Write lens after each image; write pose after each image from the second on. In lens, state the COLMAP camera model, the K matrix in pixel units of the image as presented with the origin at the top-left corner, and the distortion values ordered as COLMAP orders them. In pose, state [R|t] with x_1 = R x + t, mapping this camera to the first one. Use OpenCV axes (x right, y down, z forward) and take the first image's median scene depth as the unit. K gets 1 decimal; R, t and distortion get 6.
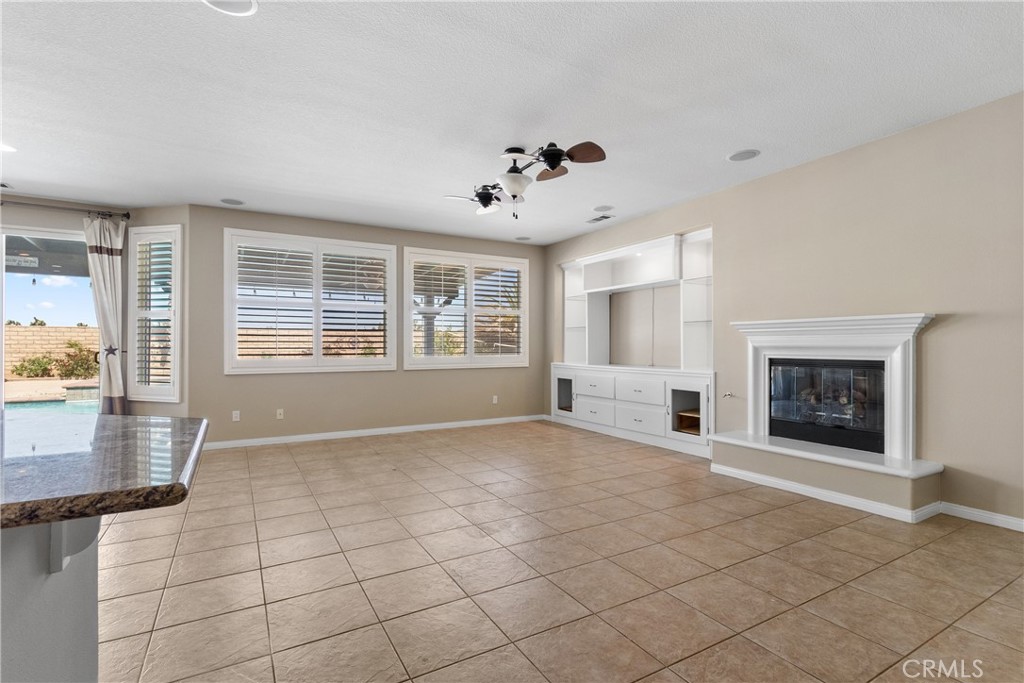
lens RADIAL K [[482.7, 0, 515.4], [0, 482.7, 345.7], [0, 0, 1]] dist [0.003459, 0.000629]
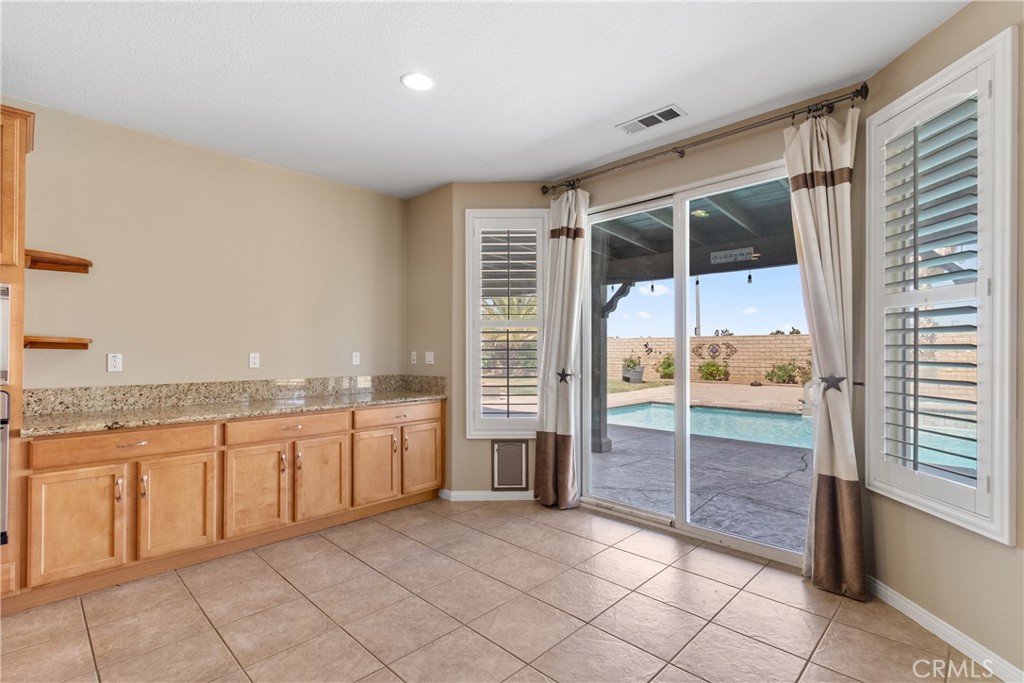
lens RADIAL K [[482.7, 0, 516.1], [0, 482.7, 346.7], [0, 0, 1]] dist [0.003459, 0.000629]
pose [[0.264859, -0.008359, -0.964251, -0.446993], [0.001030, 0.999964, -0.008385, -0.021064], [0.964287, 0.001228, 0.264858, 0.559929]]
